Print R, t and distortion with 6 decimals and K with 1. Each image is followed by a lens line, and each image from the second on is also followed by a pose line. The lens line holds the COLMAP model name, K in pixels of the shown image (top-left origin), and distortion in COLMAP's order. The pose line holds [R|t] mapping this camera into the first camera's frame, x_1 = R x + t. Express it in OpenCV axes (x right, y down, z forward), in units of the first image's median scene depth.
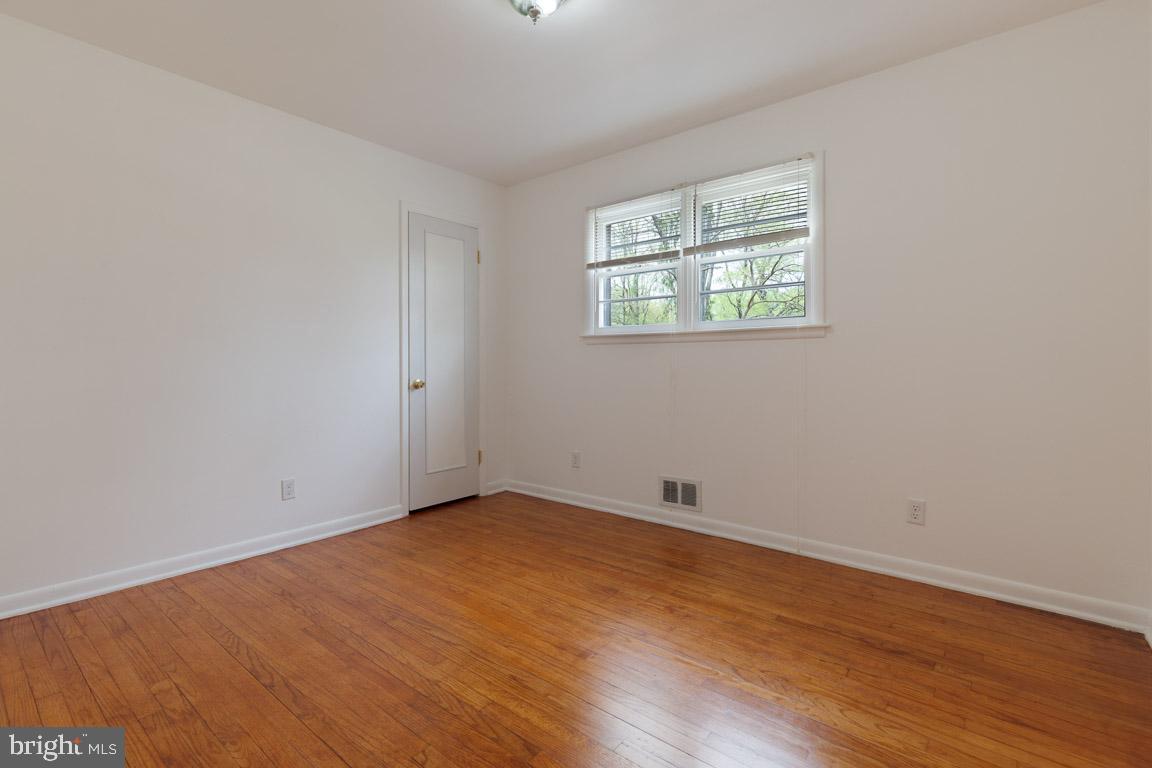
lens RADIAL K [[523.9, 0, 576.3], [0, 523.9, 382.8], [0, 0, 1]] dist [0.010358, -0.002710]
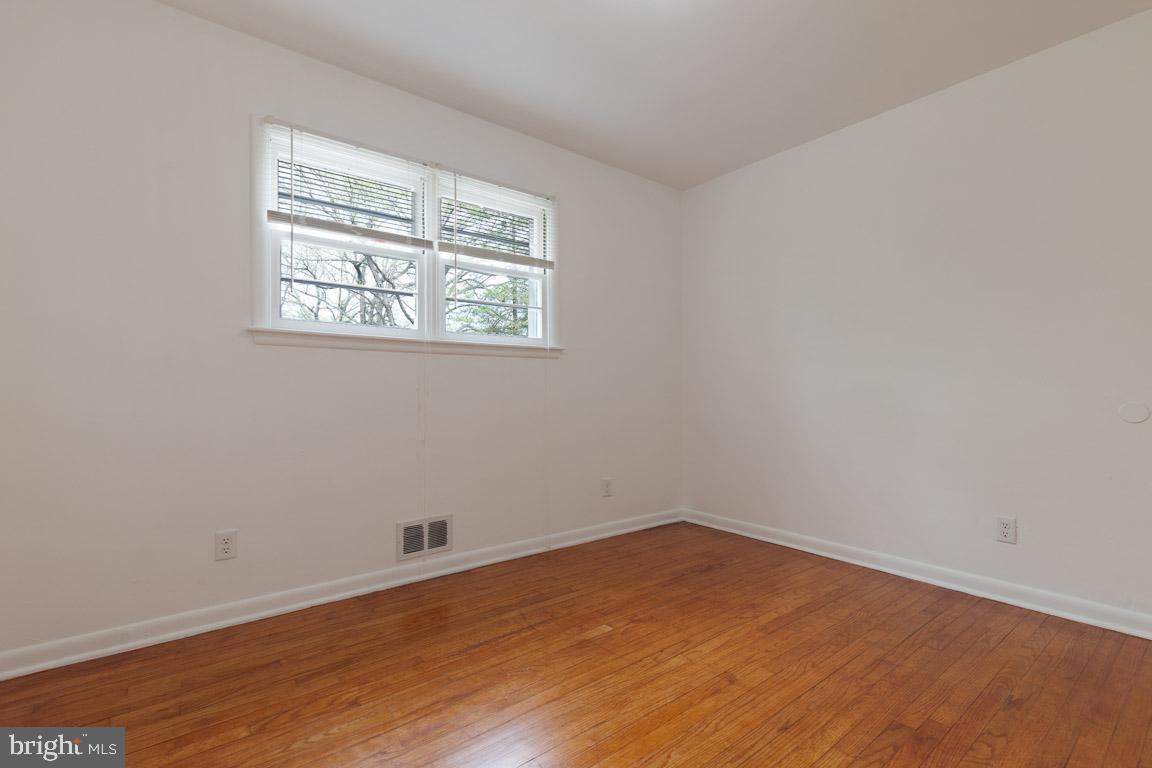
lens RADIAL K [[523.9, 0, 563.1], [0, 523.9, 401.6], [0, 0, 1]] dist [0.010358, -0.002710]
pose [[0.221869, -0.025139, 0.974752, -0.663748], [0.031463, 0.999332, 0.018612, -0.011273], [-0.974569, 0.026539, 0.222511, 0.725774]]
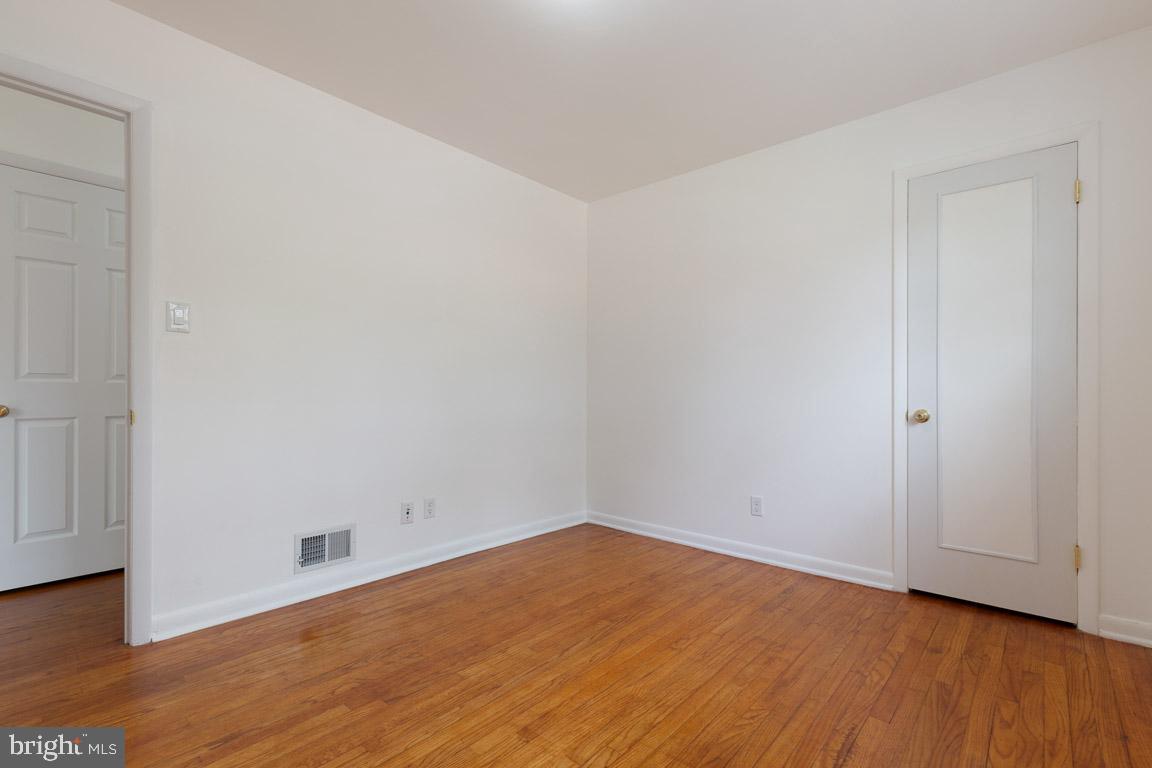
lens RADIAL K [[523.9, 0, 572.0], [0, 523.9, 394.8], [0, 0, 1]] dist [0.010358, -0.002710]
pose [[-0.031766, 0.013525, -0.999404, 0.573062], [-0.036869, 0.999212, 0.014695, -0.023914], [0.998815, 0.037314, -0.031243, 0.732530]]
